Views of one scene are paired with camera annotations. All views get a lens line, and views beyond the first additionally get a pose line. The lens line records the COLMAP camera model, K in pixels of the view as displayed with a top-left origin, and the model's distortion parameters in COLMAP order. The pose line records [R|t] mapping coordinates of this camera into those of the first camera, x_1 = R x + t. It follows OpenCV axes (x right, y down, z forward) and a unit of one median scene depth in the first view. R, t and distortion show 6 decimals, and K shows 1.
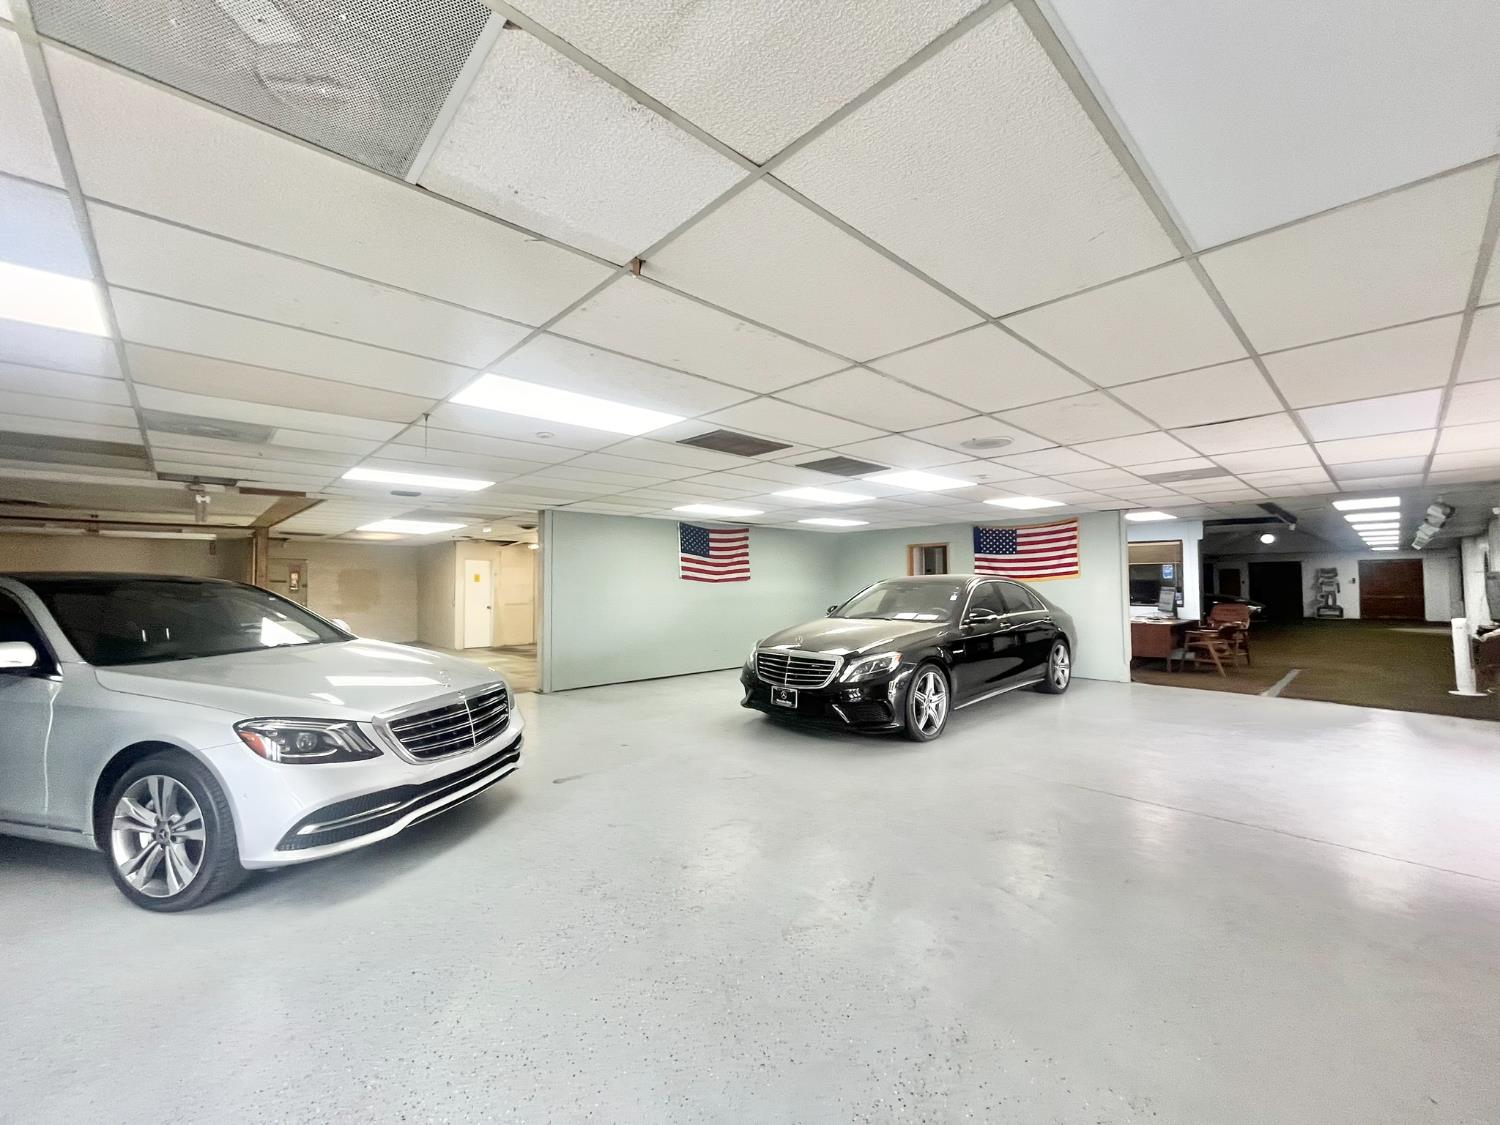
lens RADIAL K [[604.6, 0, 741.3], [0, 604.6, 553.5], [0, 0, 1]] dist [-0.000897, -0.000109]
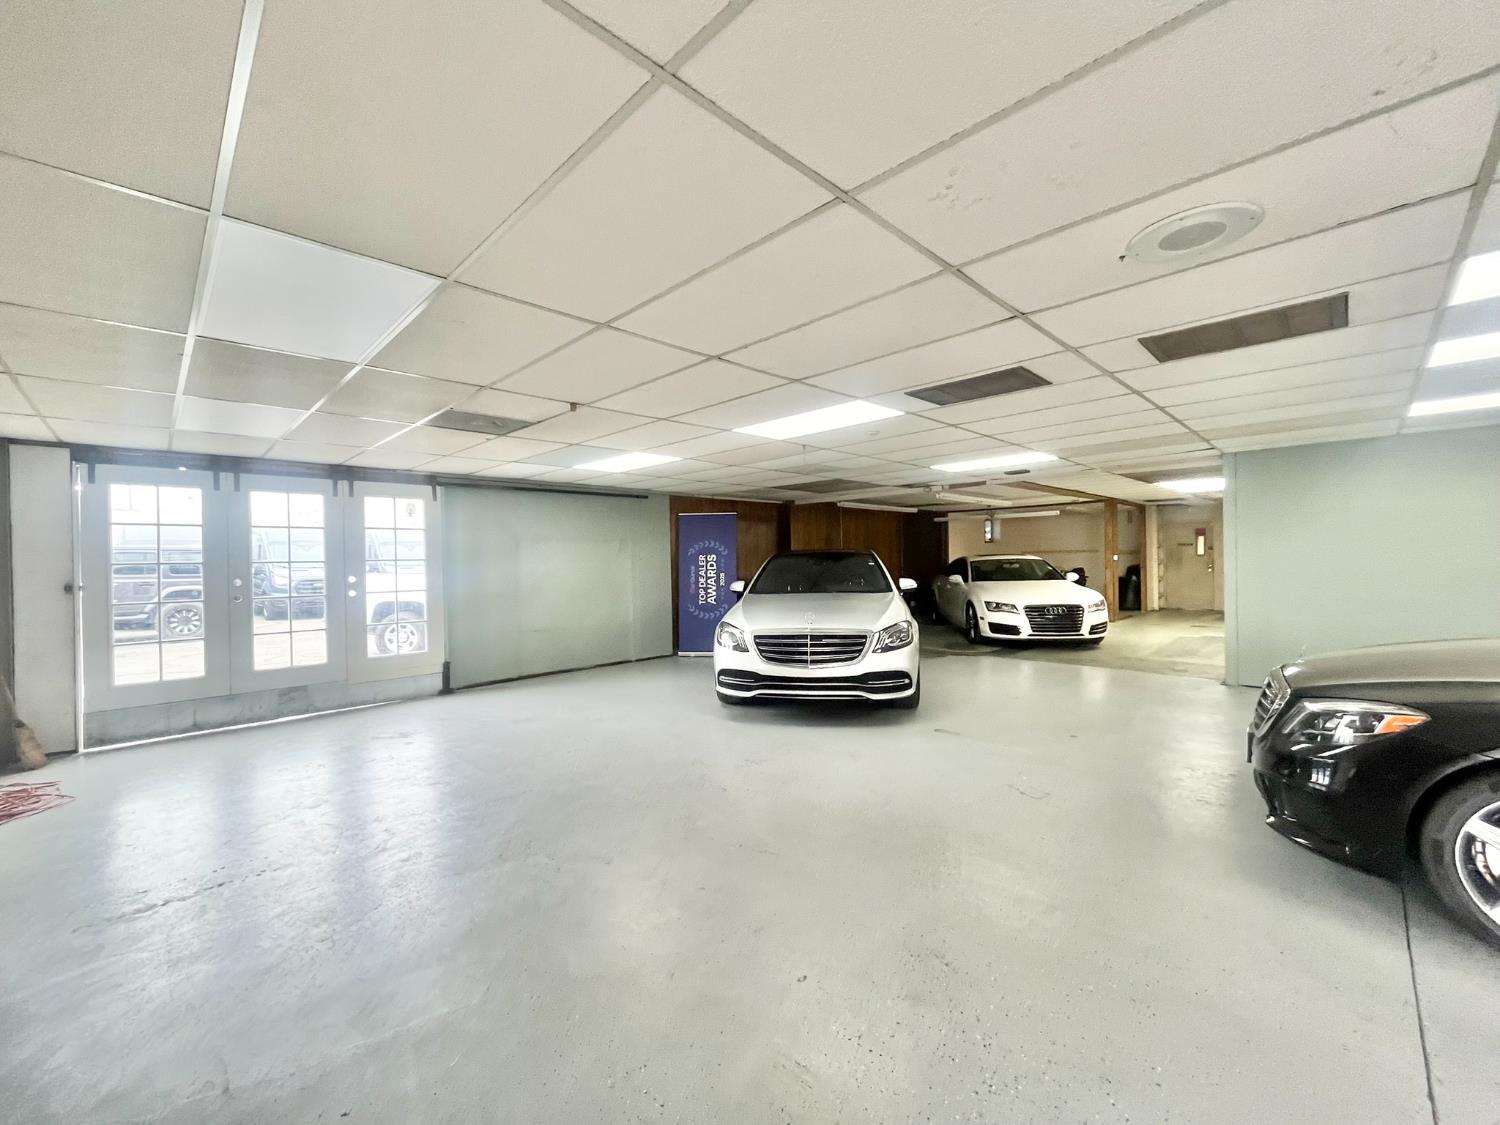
lens RADIAL K [[604.6, 0, 758.3], [0, 604.6, 567.7], [0, 0, 1]] dist [-0.000897, -0.000109]
pose [[0.999423, -0.009522, 0.032598, 0.130939], [0.007644, 0.998330, 0.057258, 0.007565], [-0.033089, -0.056975, 0.997827, 0.118046]]
